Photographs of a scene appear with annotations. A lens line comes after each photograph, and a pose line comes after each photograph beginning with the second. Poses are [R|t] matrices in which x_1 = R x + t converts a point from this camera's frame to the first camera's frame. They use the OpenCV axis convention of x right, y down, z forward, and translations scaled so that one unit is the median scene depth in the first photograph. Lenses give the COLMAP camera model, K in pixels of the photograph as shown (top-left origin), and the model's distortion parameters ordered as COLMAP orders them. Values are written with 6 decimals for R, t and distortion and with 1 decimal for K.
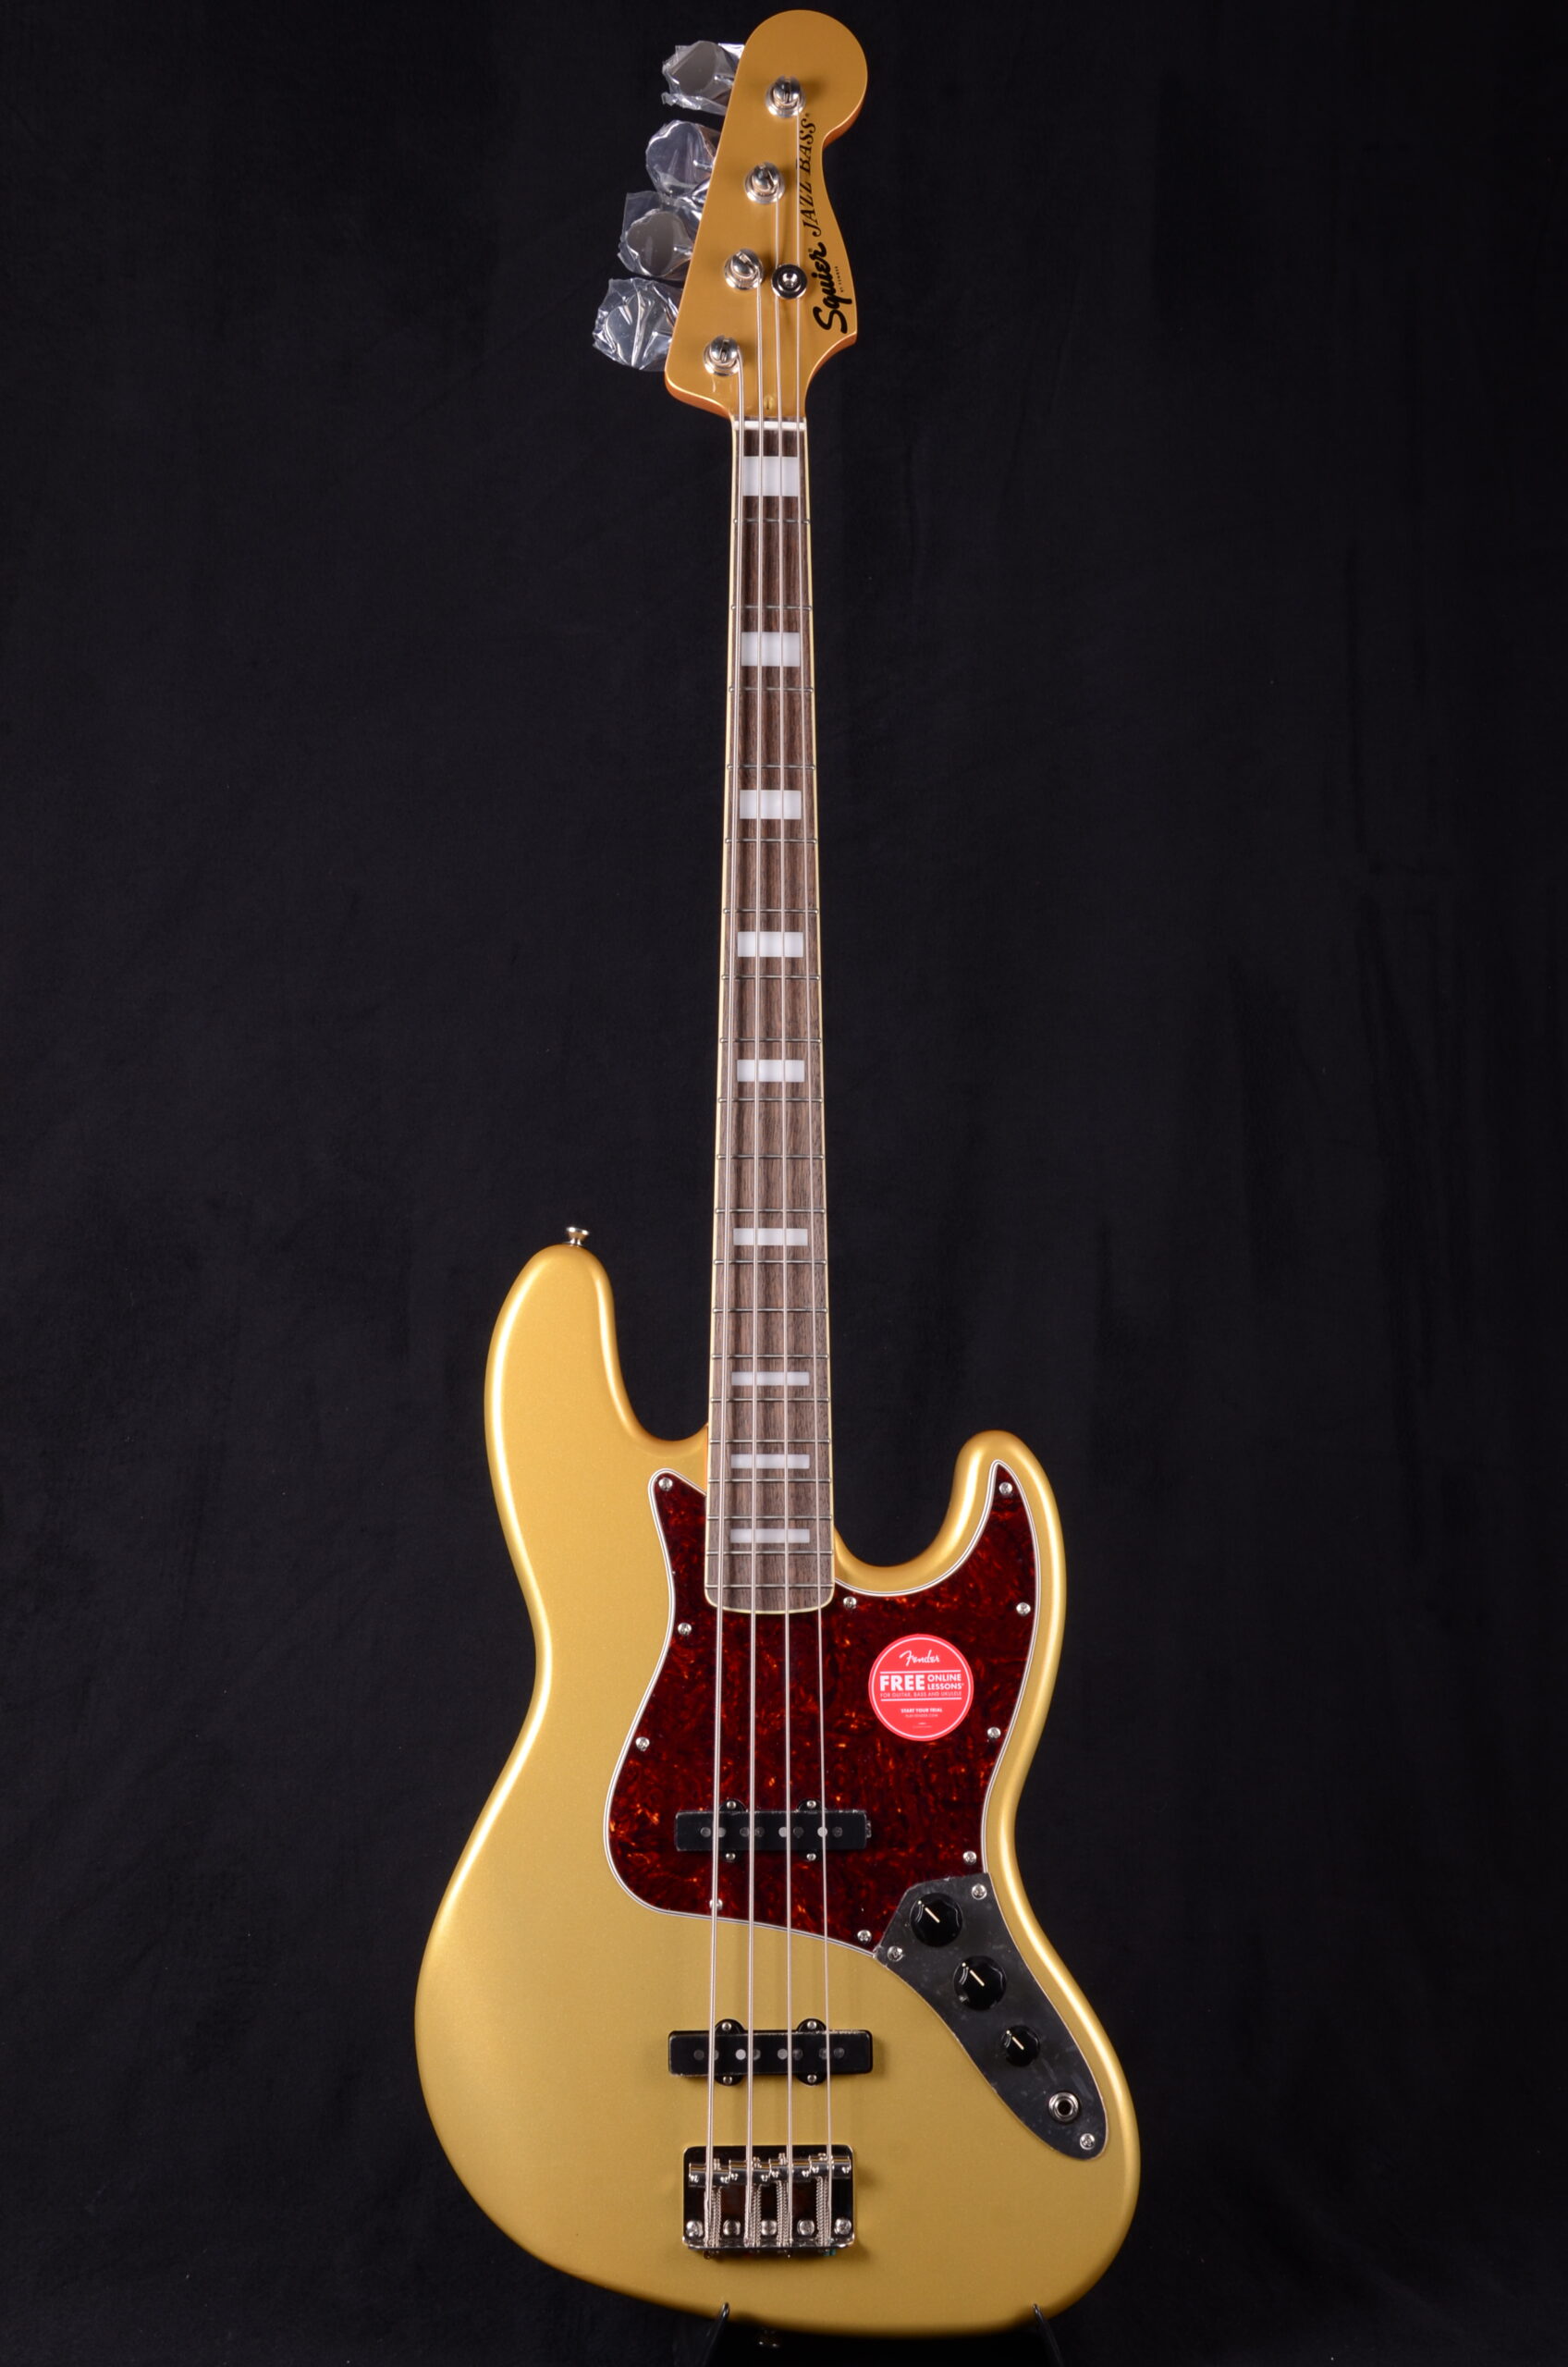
lens RADIAL K [[3007.3, 0, 794.9], [0, 3007.3, 1203.0], [0, 0, 1]] dist [0.063190, 0.000000]
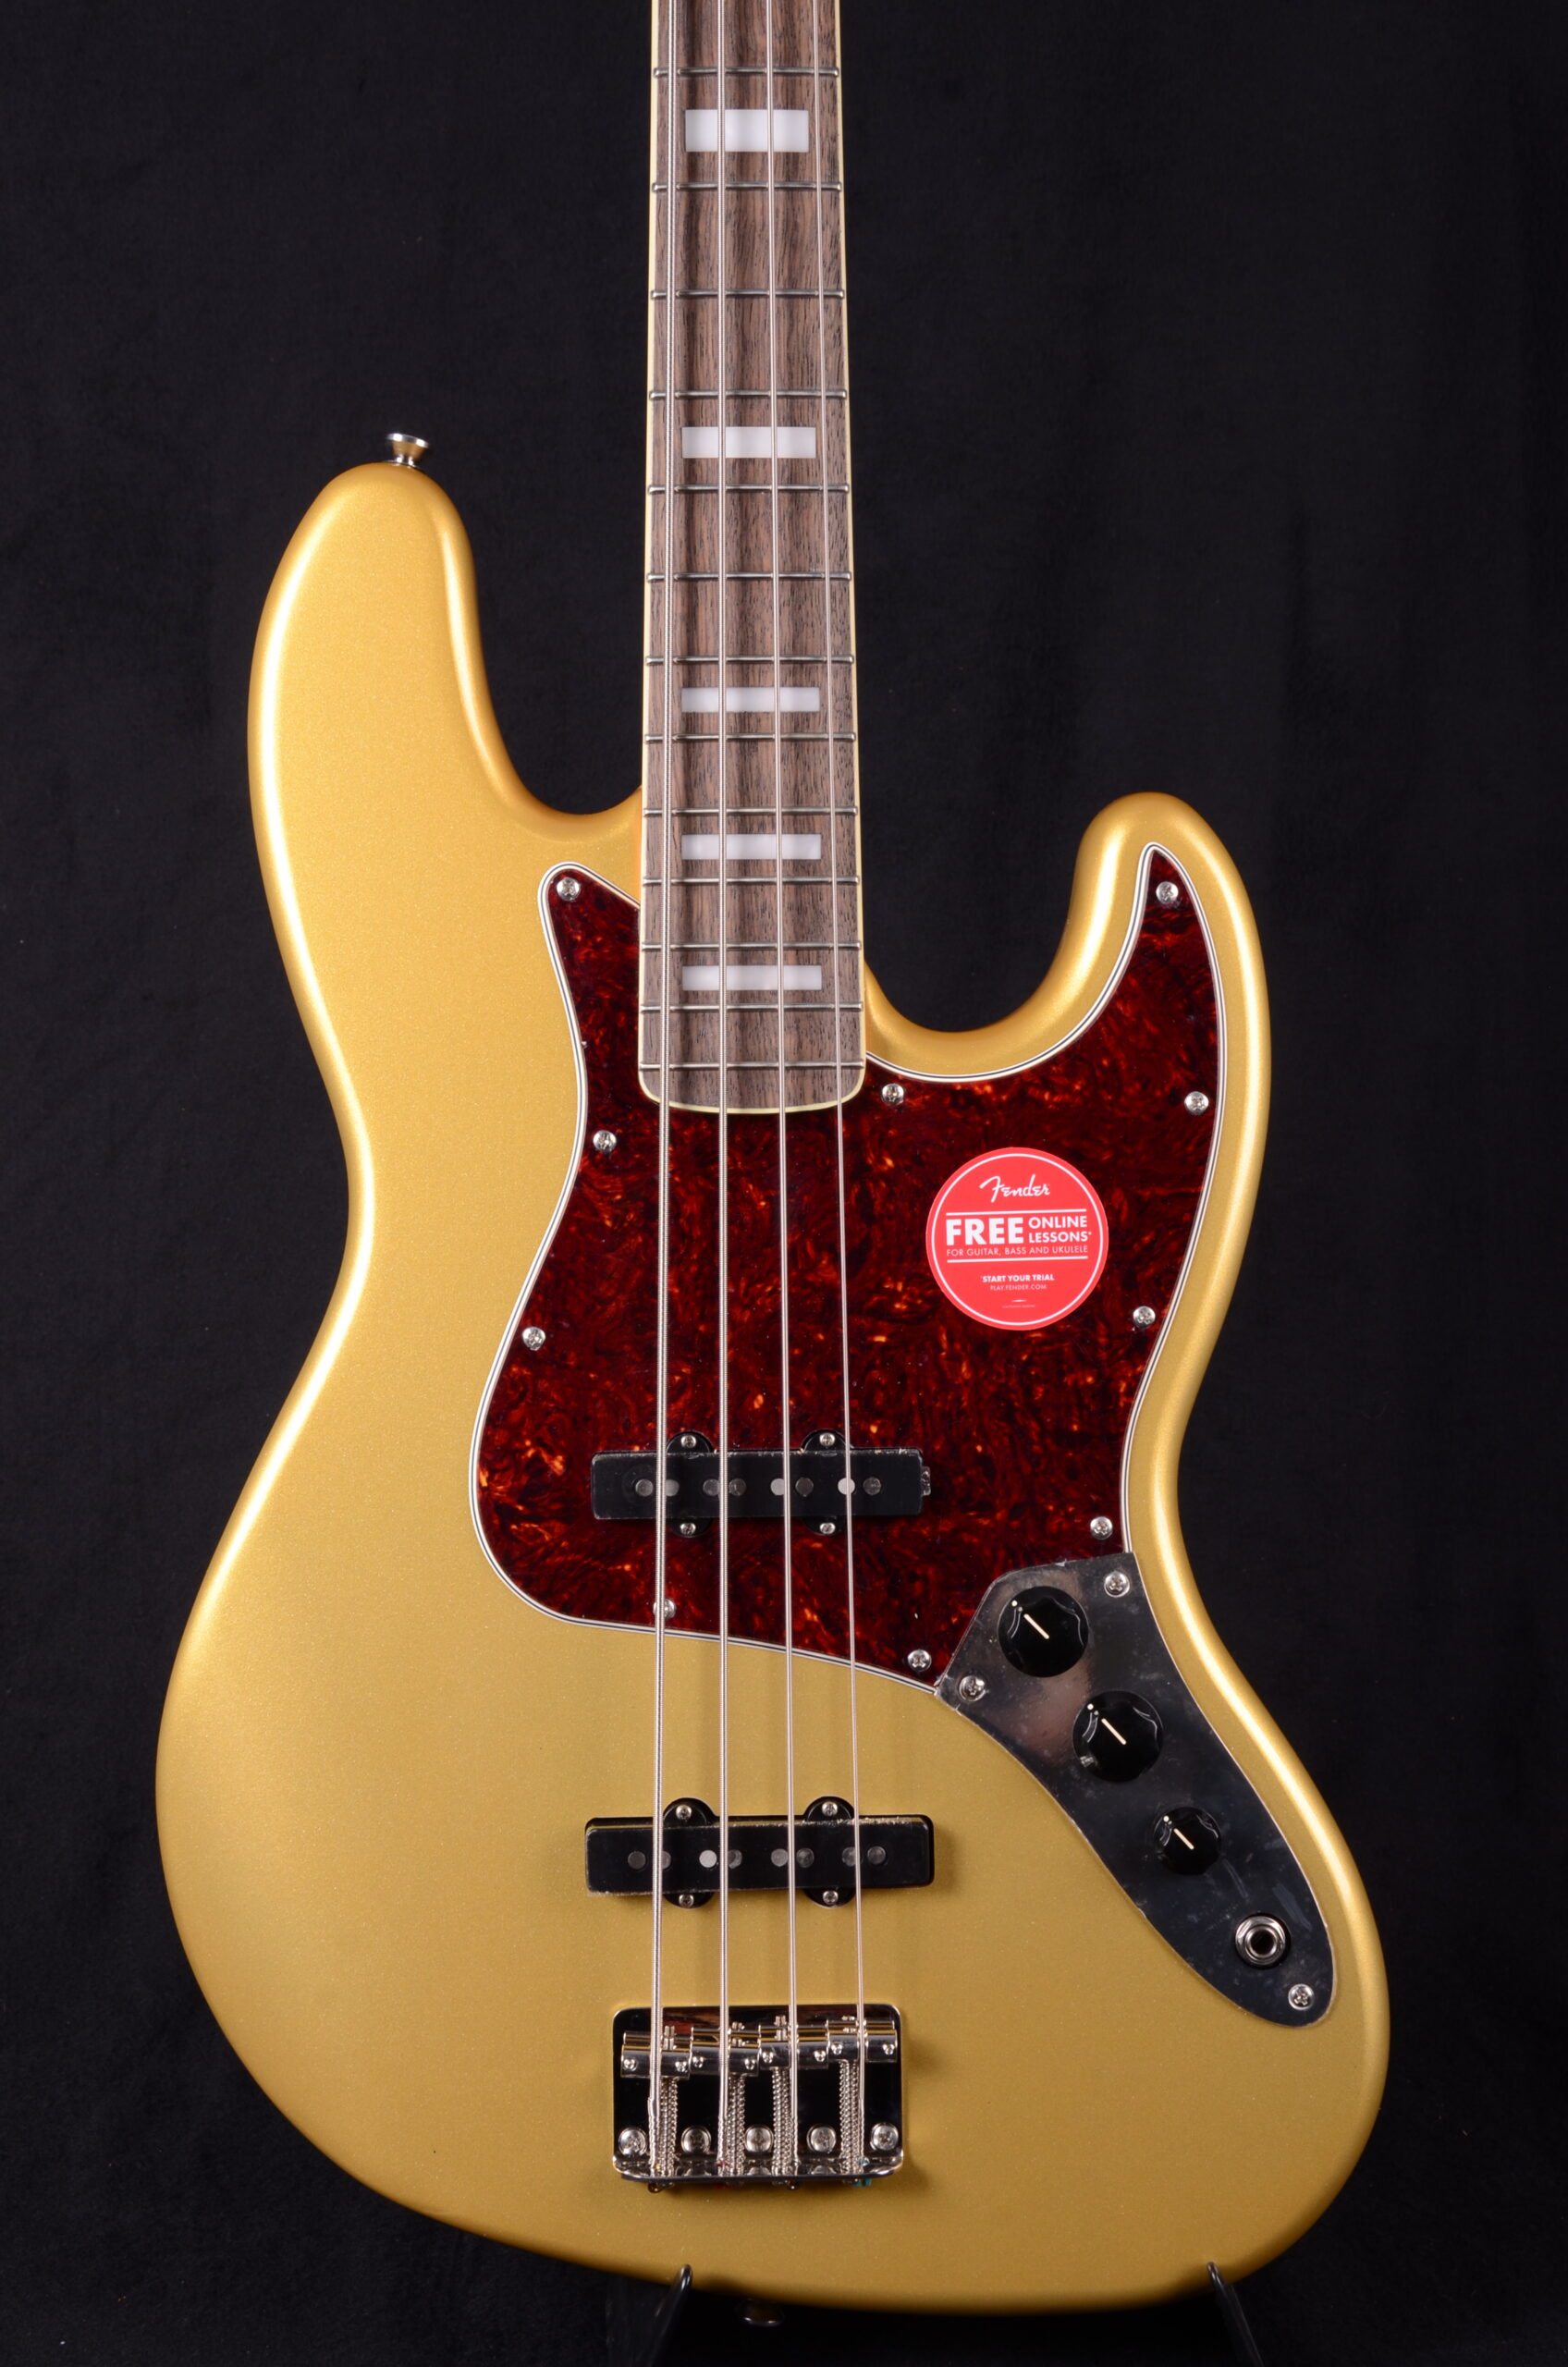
lens RADIAL K [[3352.7, 0, 791.3], [0, 3352.7, 1222.9], [0, 0, 1]] dist [0.109108, 0.000000]
pose [[0.999823, -0.005645, -0.017936, 0.010138], [0.008431, 0.987199, 0.159270, 0.054695], [0.016807, -0.159393, 0.987072, 0.363036]]
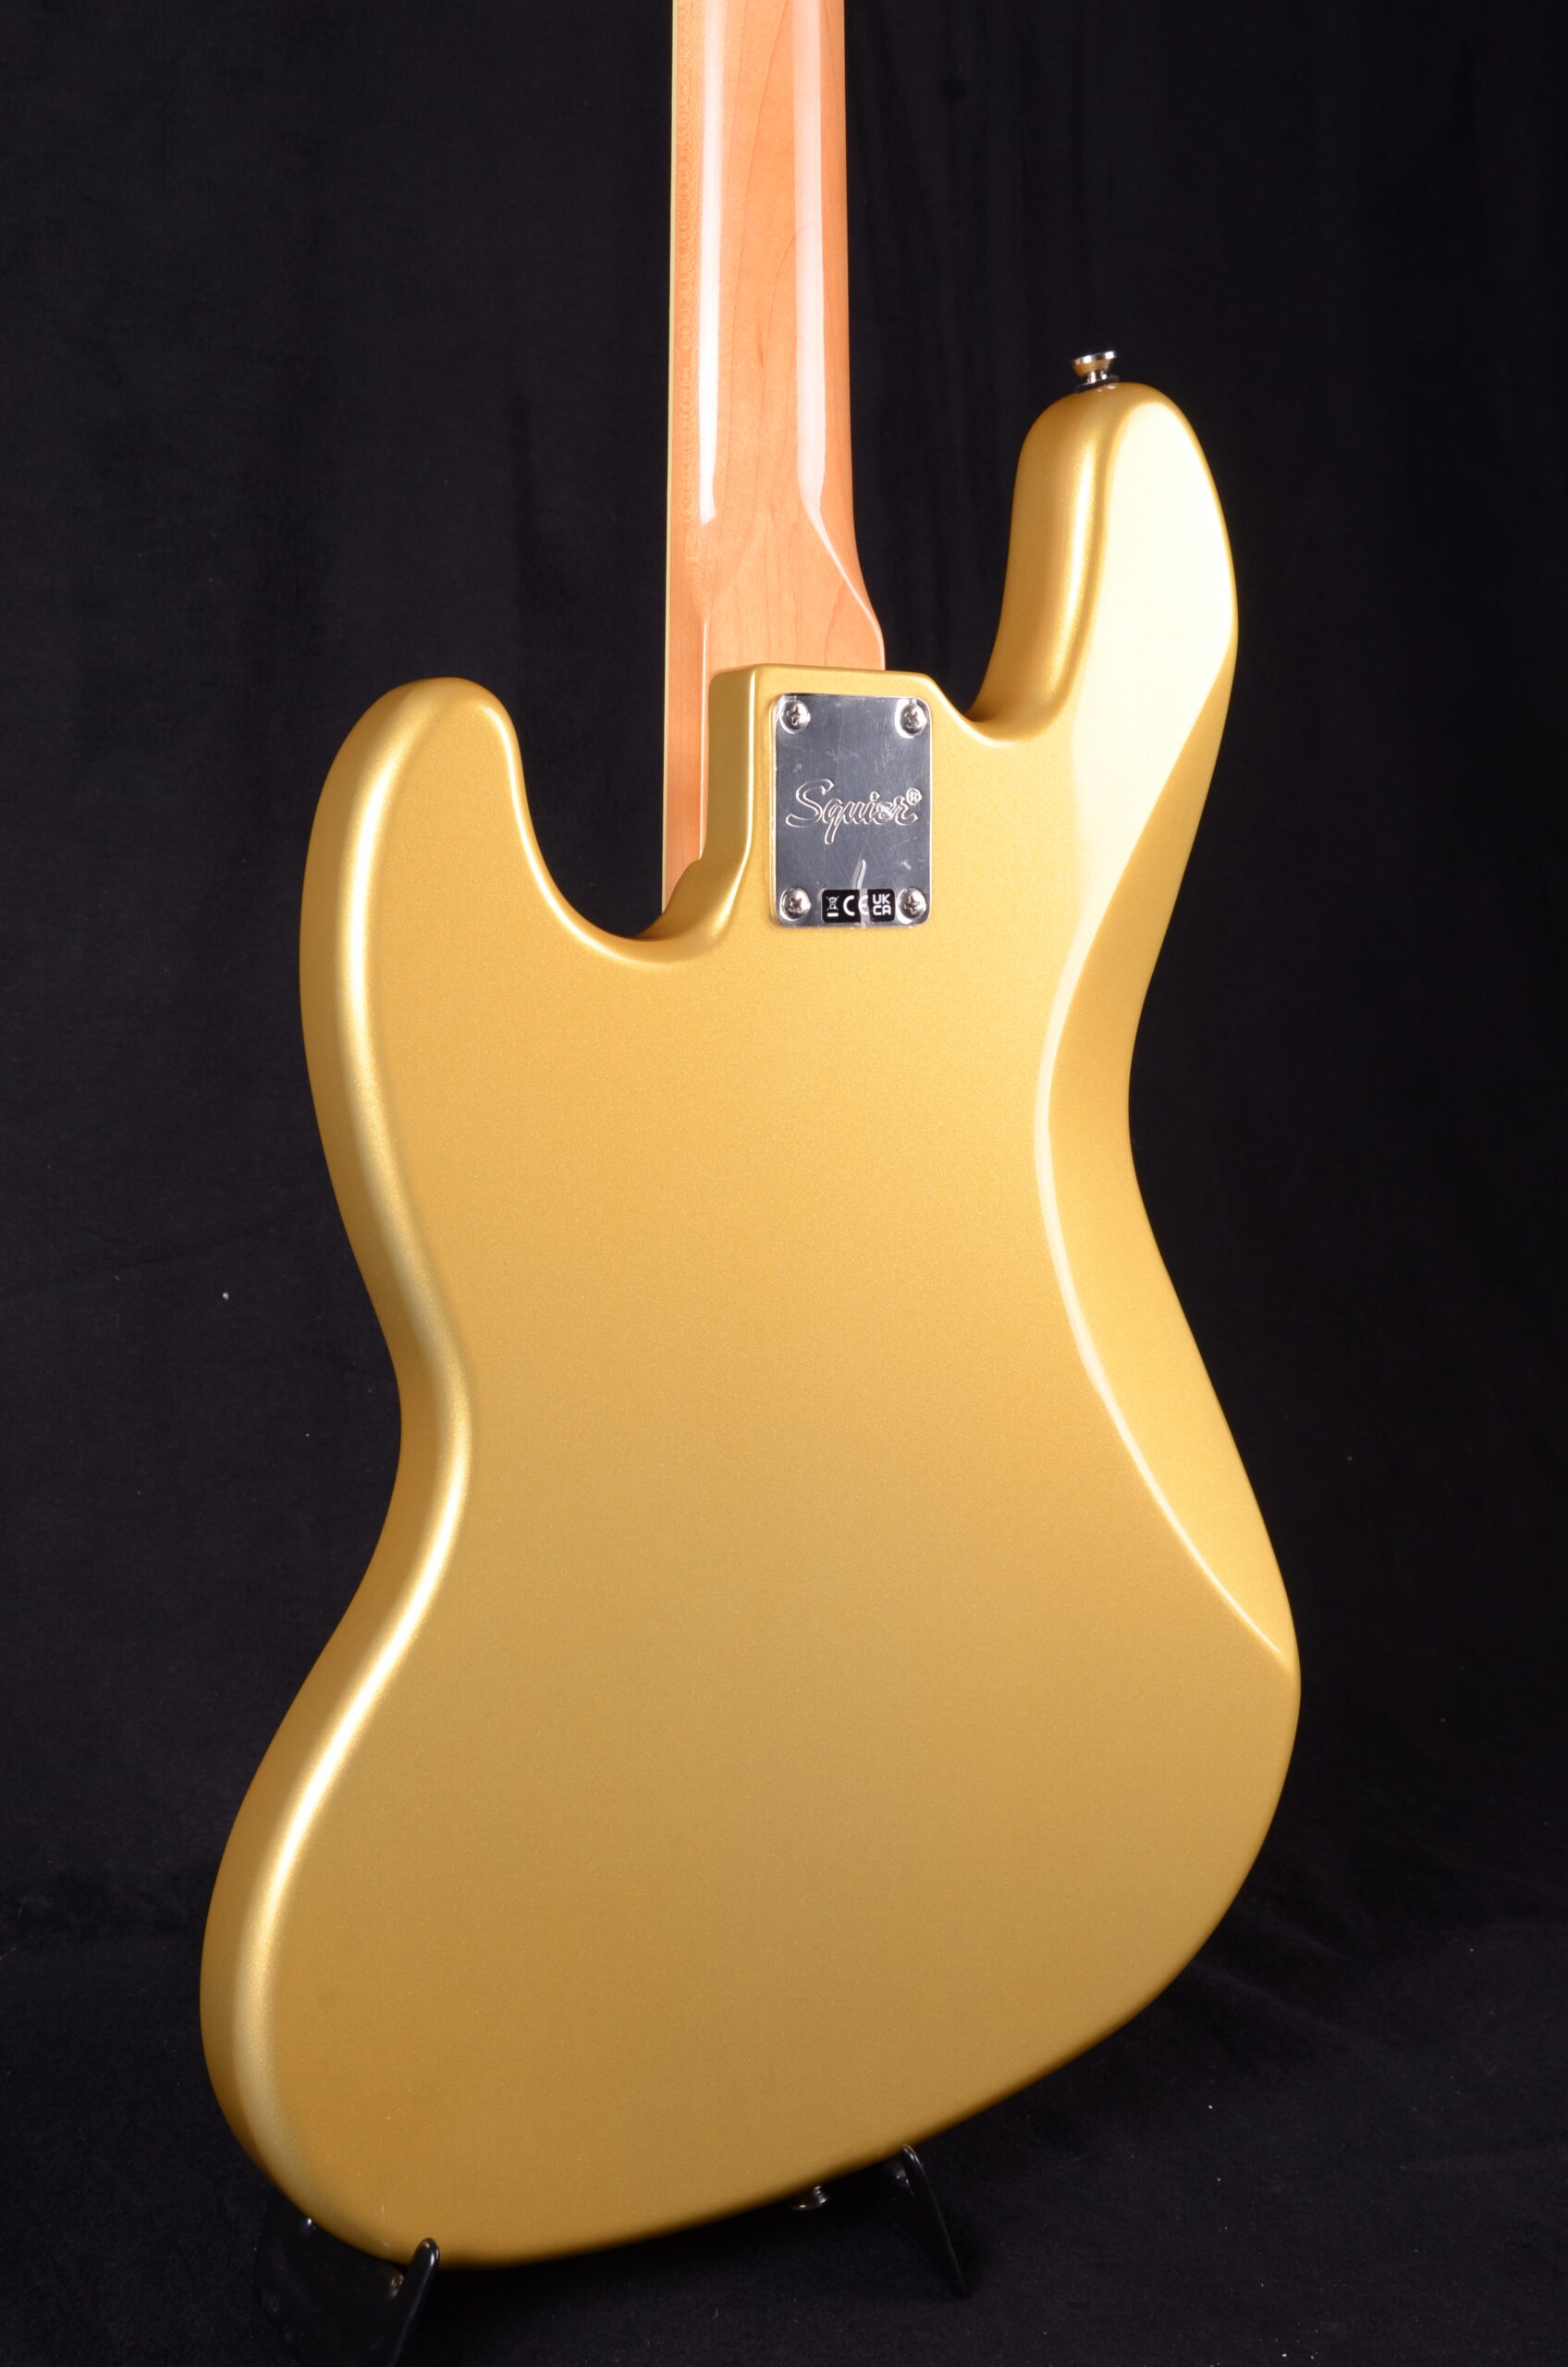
lens RADIAL K [[3352.7, 0, 830.6], [0, 3352.7, 1244.2], [0, 0, 1]] dist [0.109108, 0.000000]
pose [[0.893319, -0.051736, 0.446435, -0.219028], [-0.040777, 0.979924, 0.195156, 0.054279], [-0.447569, -0.192541, 0.873275, 0.429425]]
